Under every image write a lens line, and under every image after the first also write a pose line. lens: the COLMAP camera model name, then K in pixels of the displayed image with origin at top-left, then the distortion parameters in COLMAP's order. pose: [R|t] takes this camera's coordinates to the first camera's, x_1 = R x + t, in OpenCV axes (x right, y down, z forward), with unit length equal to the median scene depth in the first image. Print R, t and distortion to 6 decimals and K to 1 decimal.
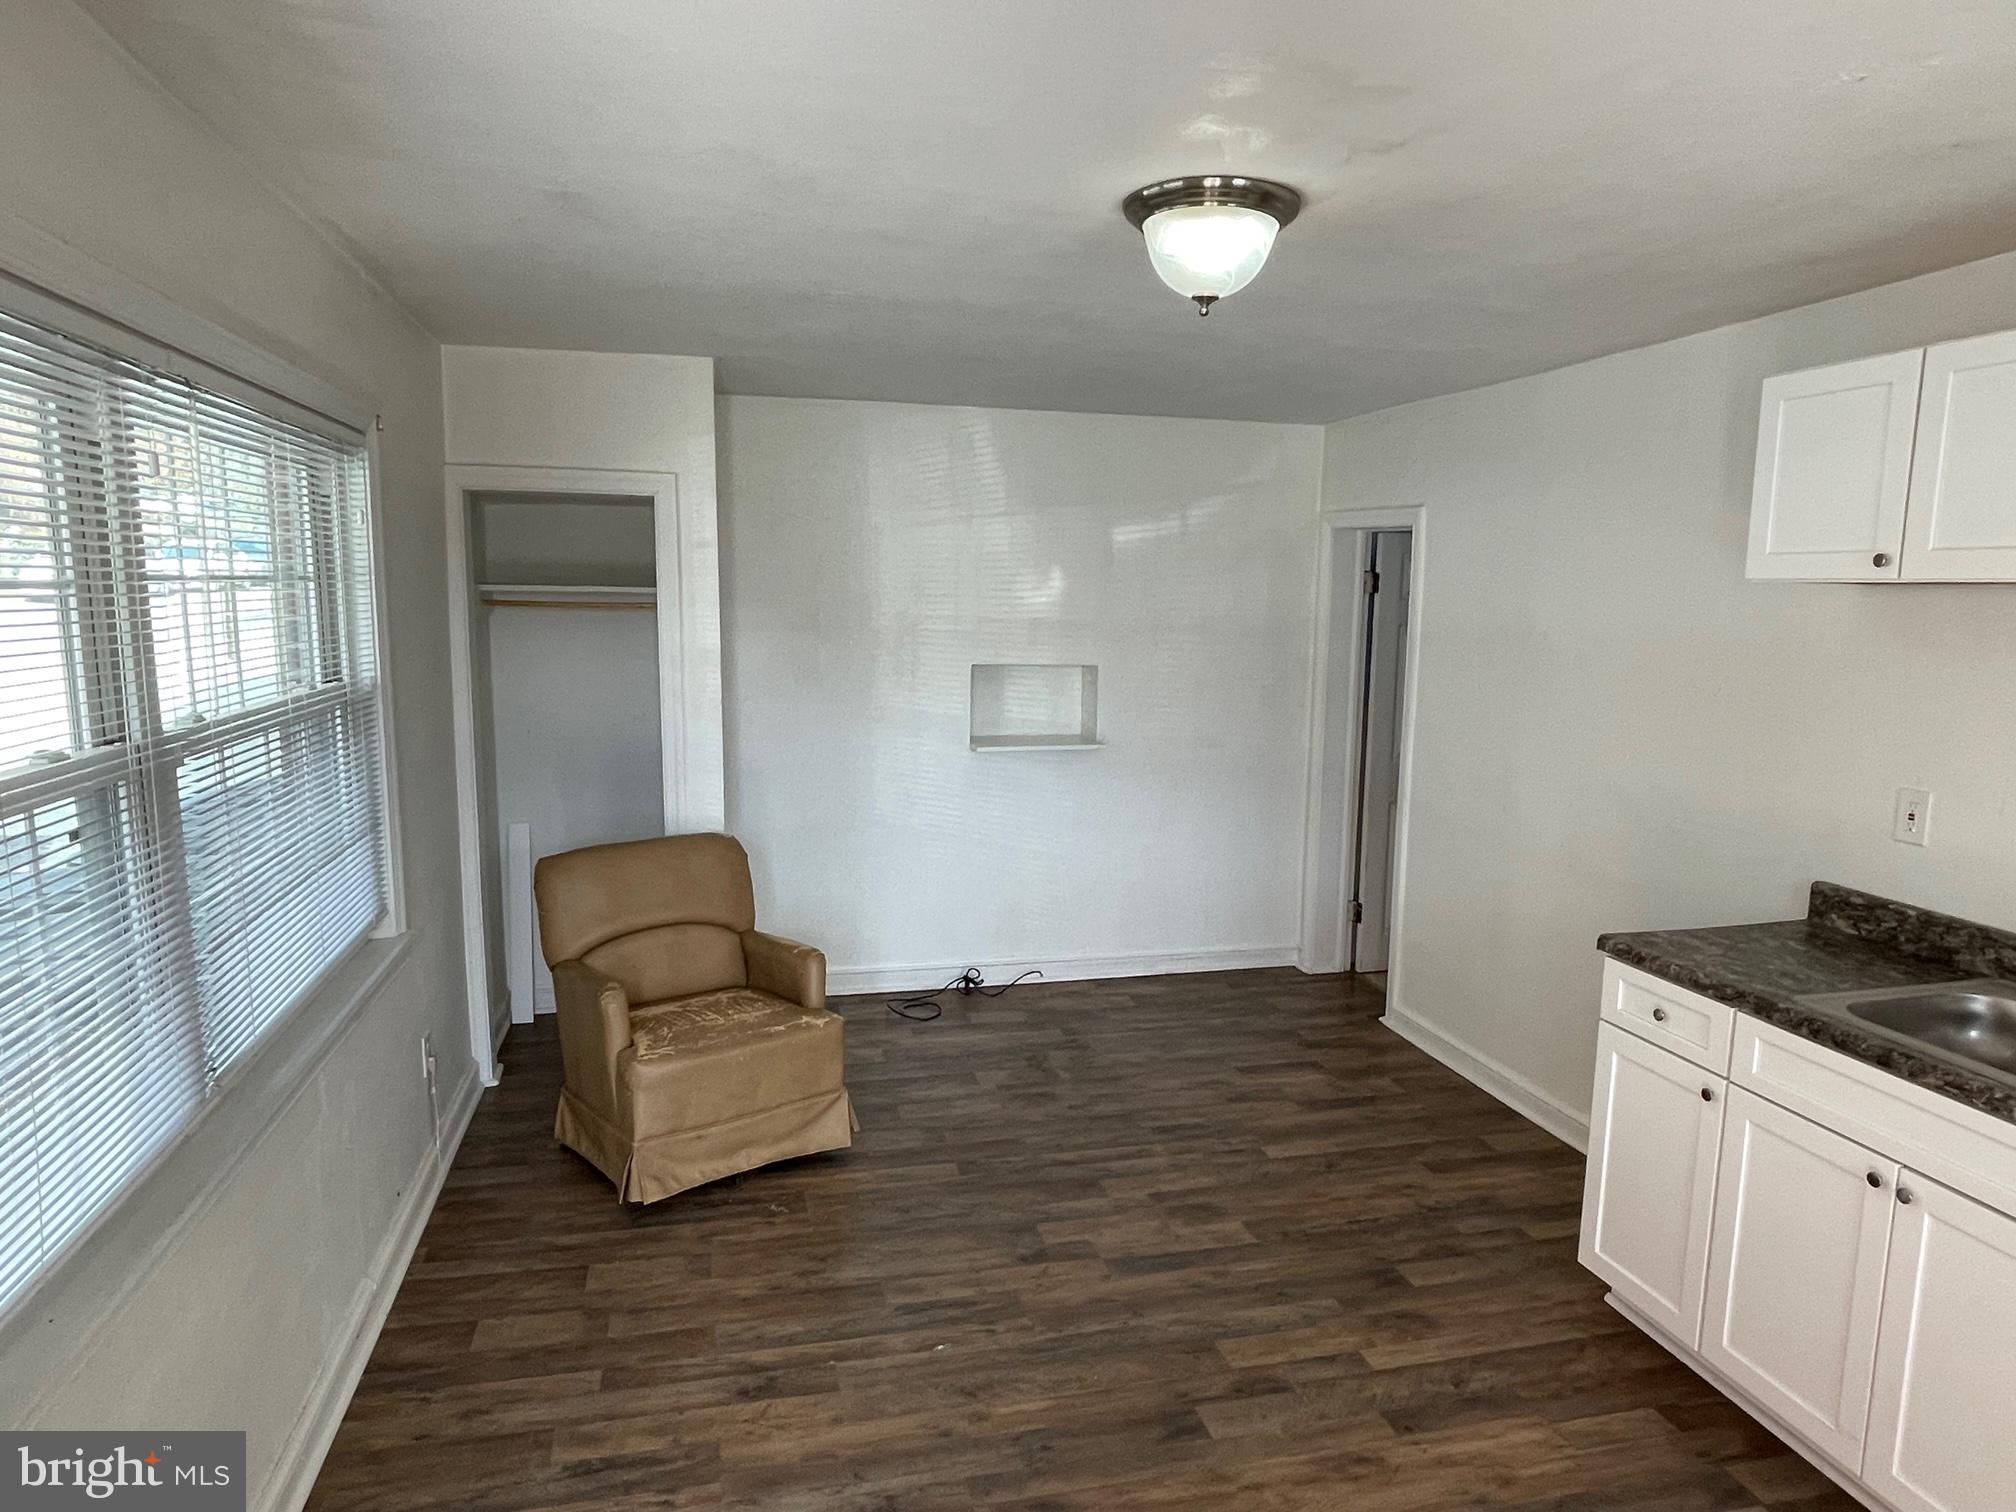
lens RADIAL K [[1232.3, 0, 1002.9], [0, 1232.3, 754.8], [0, 0, 1]] dist [-0.017806, 0.006423]
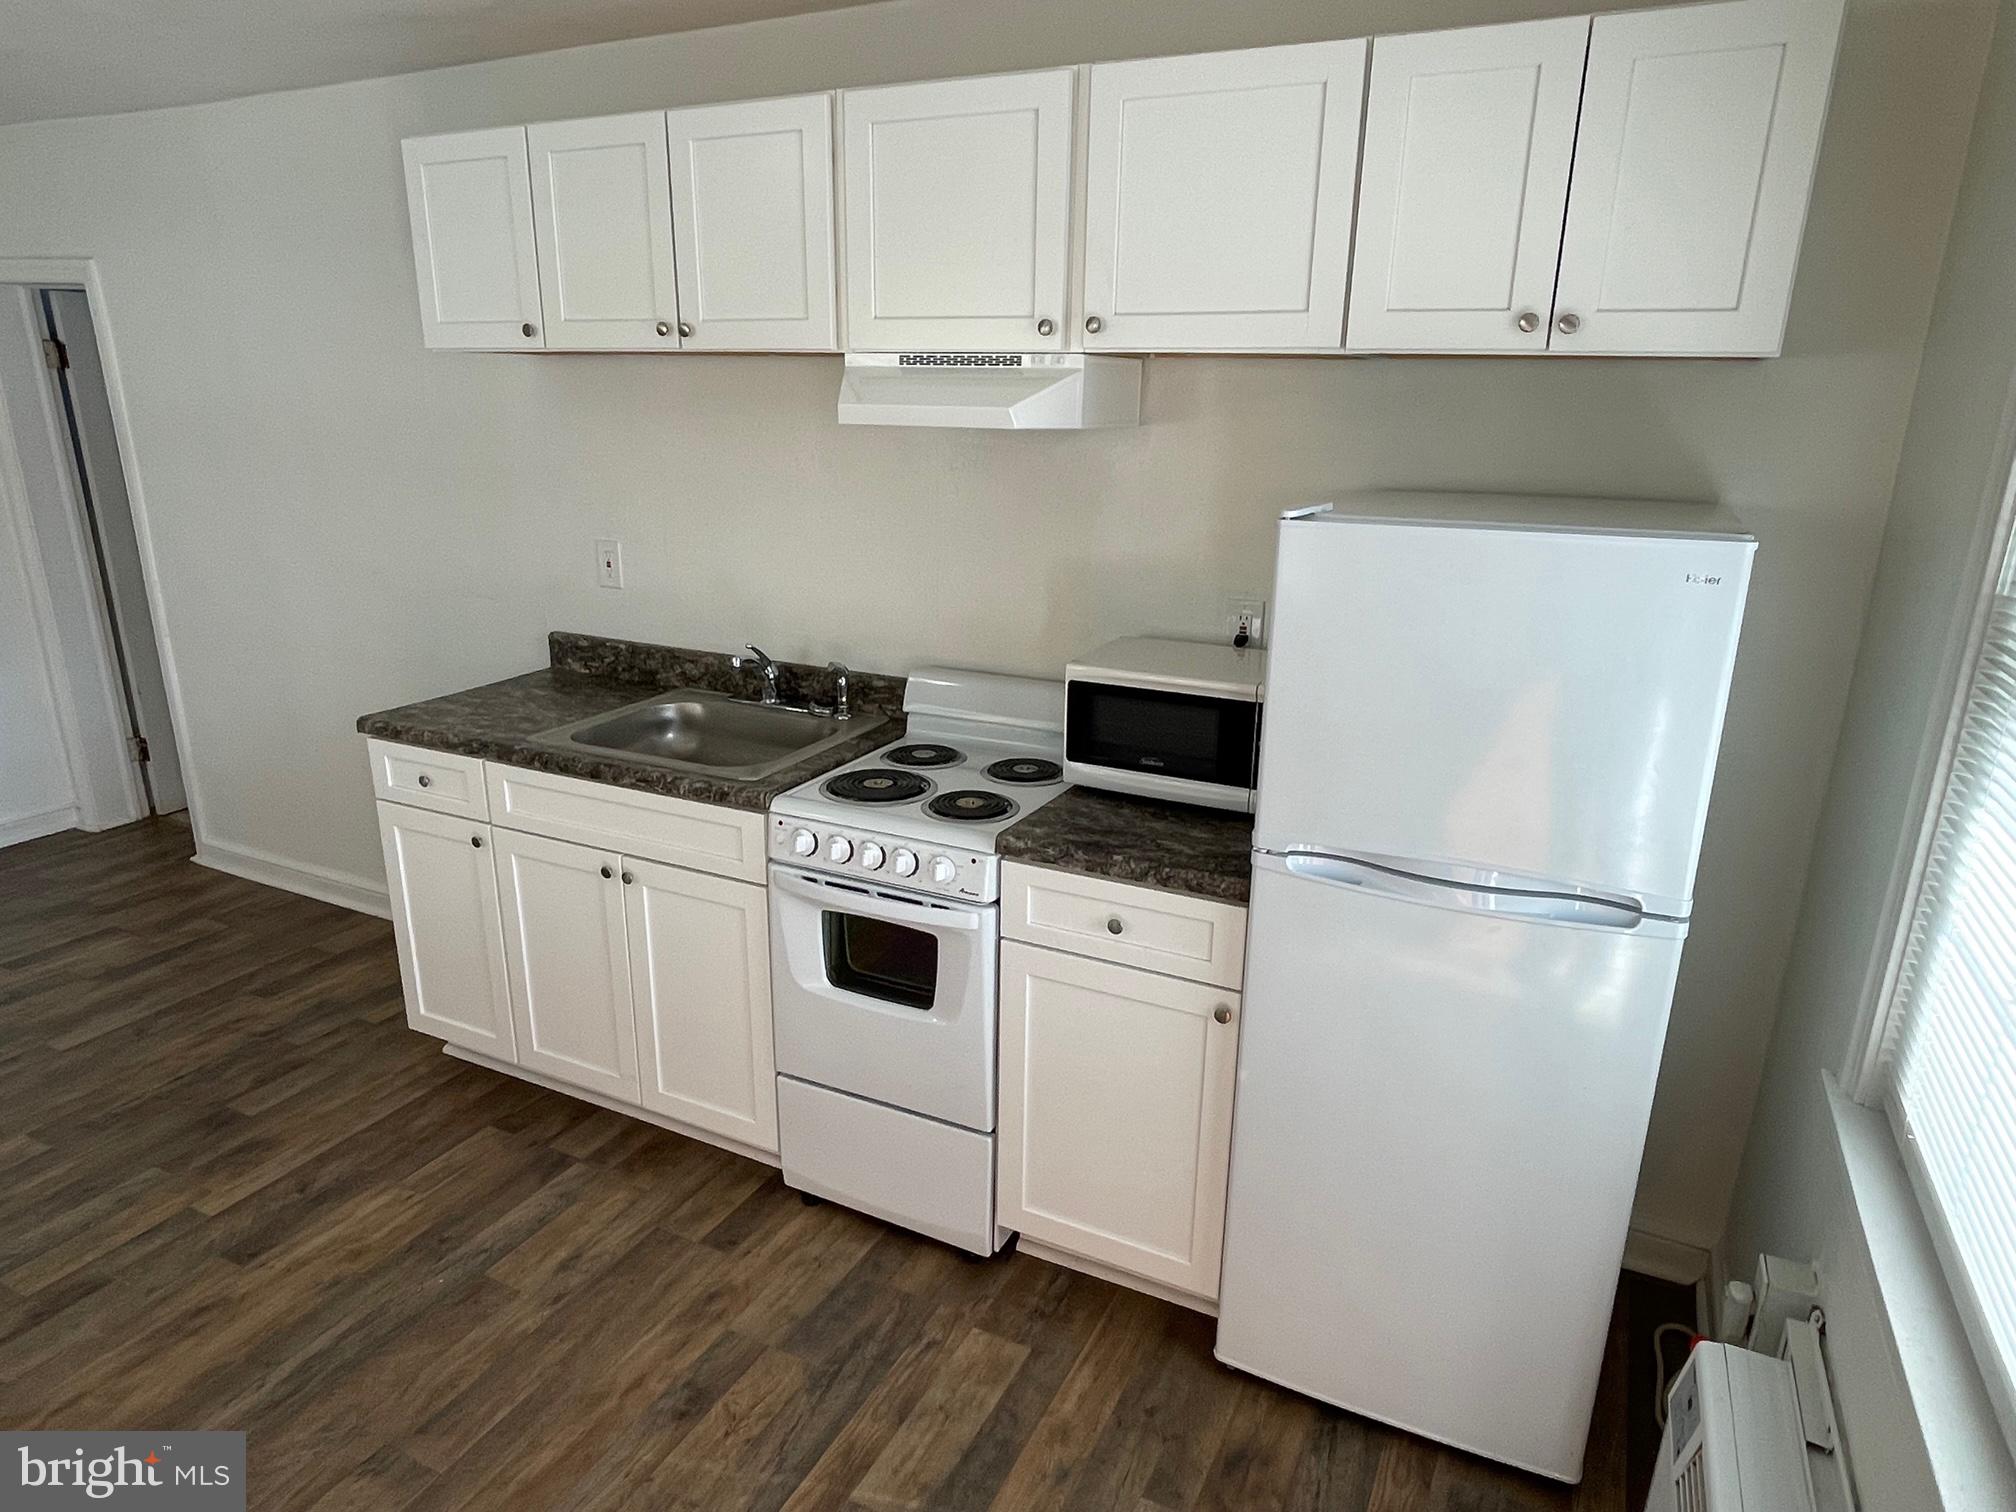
lens RADIAL K [[1232.3, 0, 997.3], [0, 1232.3, 763.0], [0, 0, 1]] dist [-0.017806, 0.006423]
pose [[0.643183, -0.227225, 0.731221, 0.084431], [0.096780, 0.971421, 0.216738, 0.016689], [-0.759571, -0.068635, 0.646793, -0.045732]]
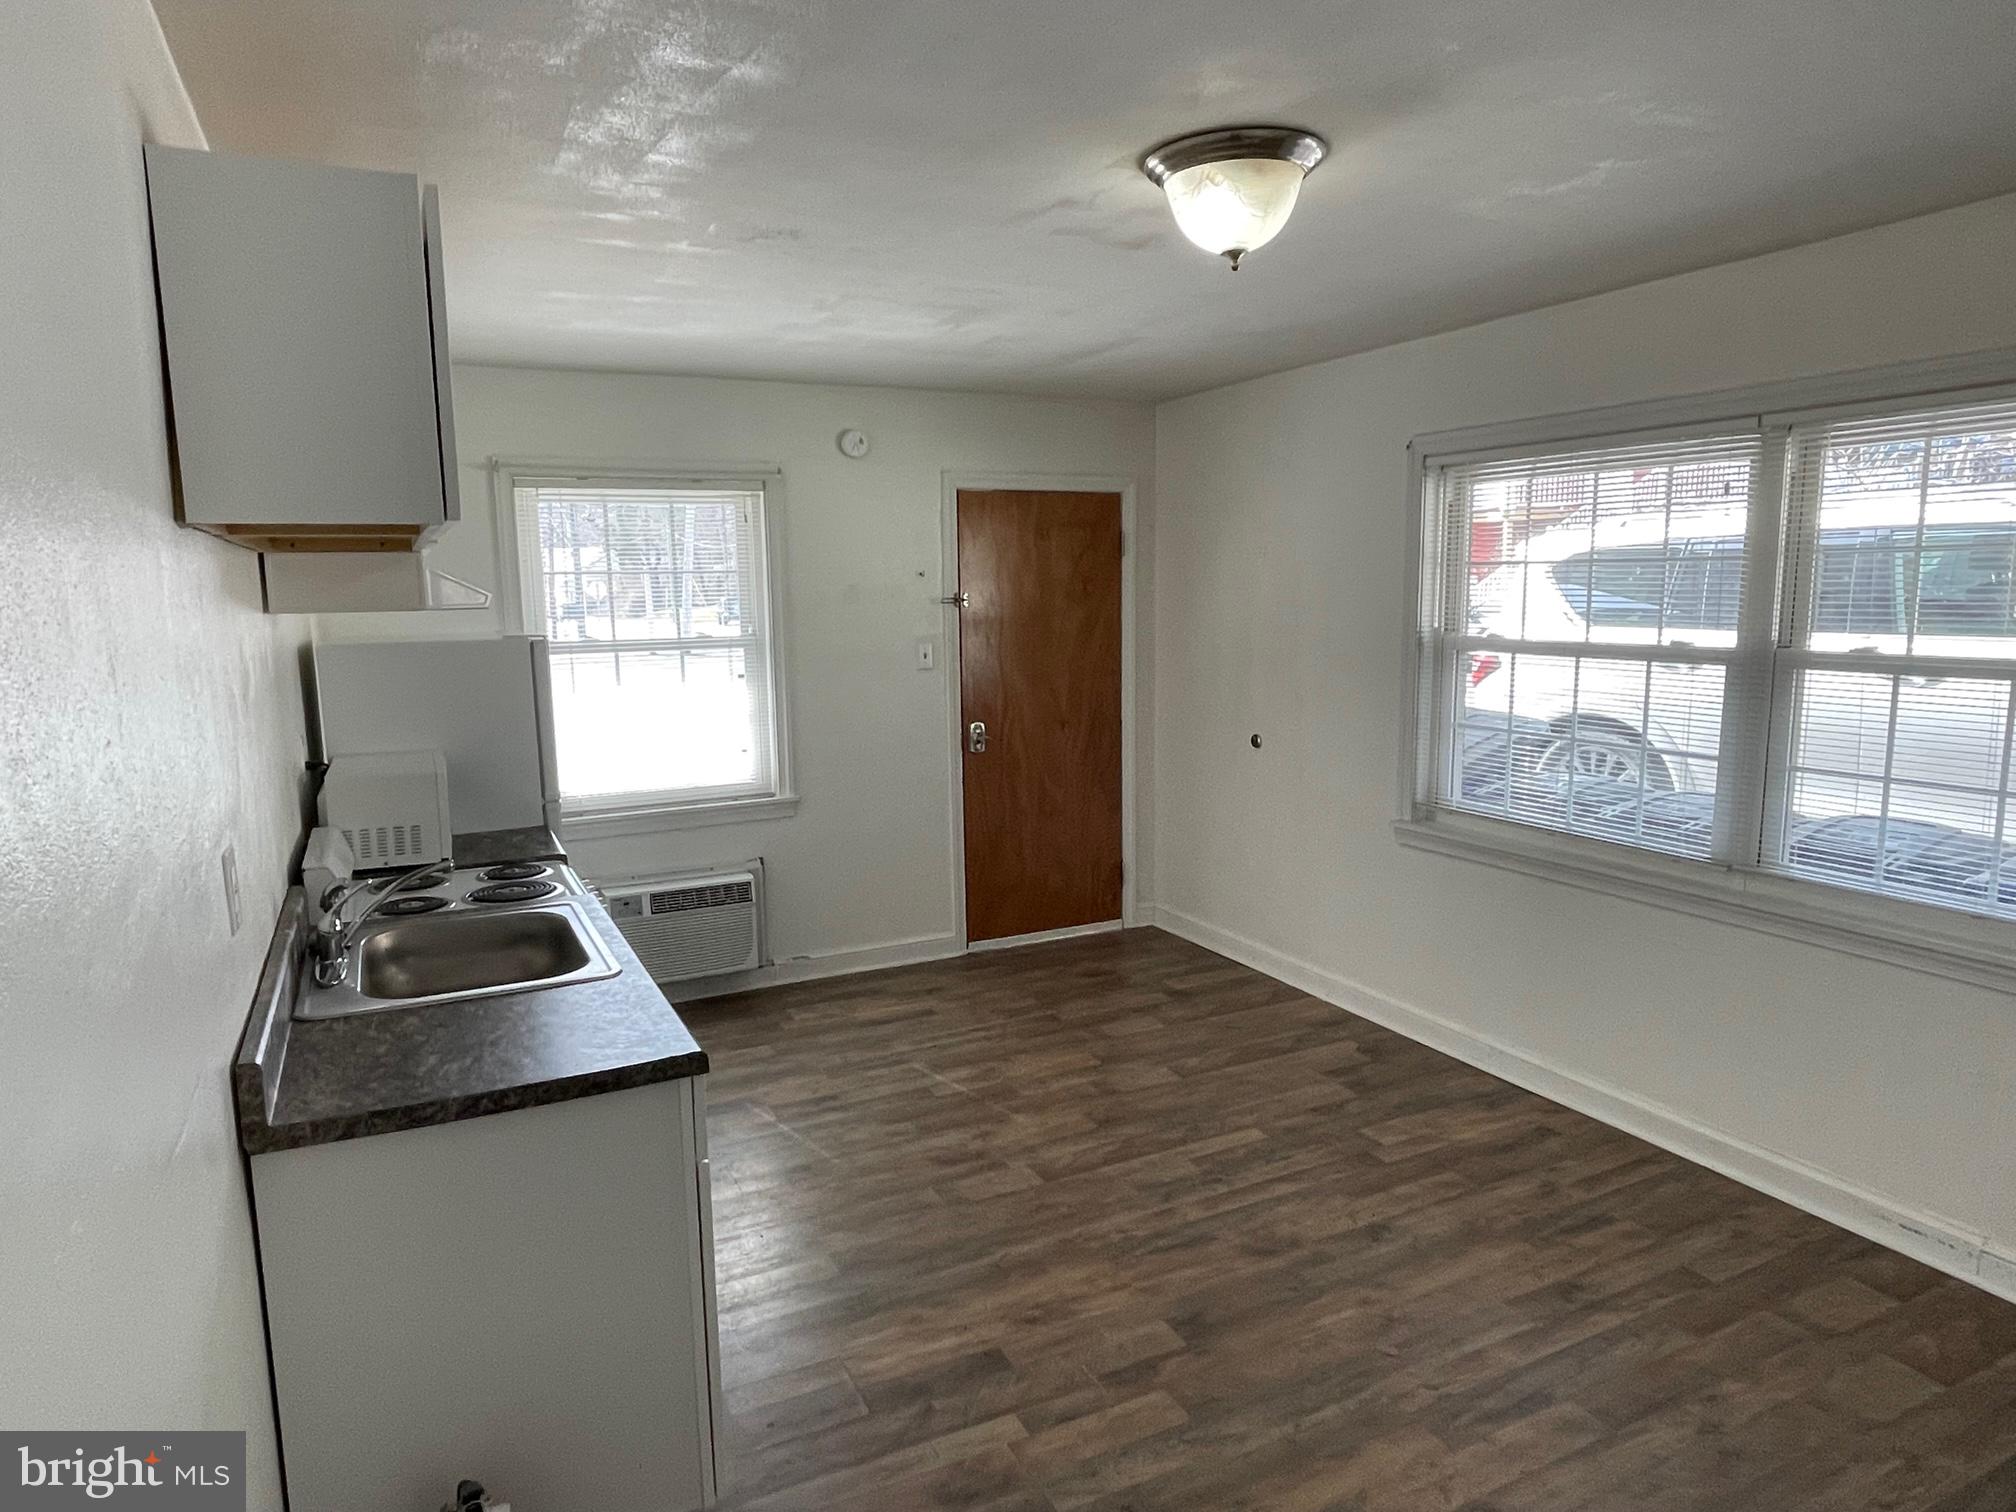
lens RADIAL K [[1232.3, 0, 1006.2], [0, 1232.3, 760.9], [0, 0, 1]] dist [-0.017806, 0.006423]
pose [[-0.974279, 0.037023, -0.222281, 0.494068], [-0.025559, 0.961890, 0.272241, -0.210723], [0.223889, 0.270920, -0.936203, 1.723398]]
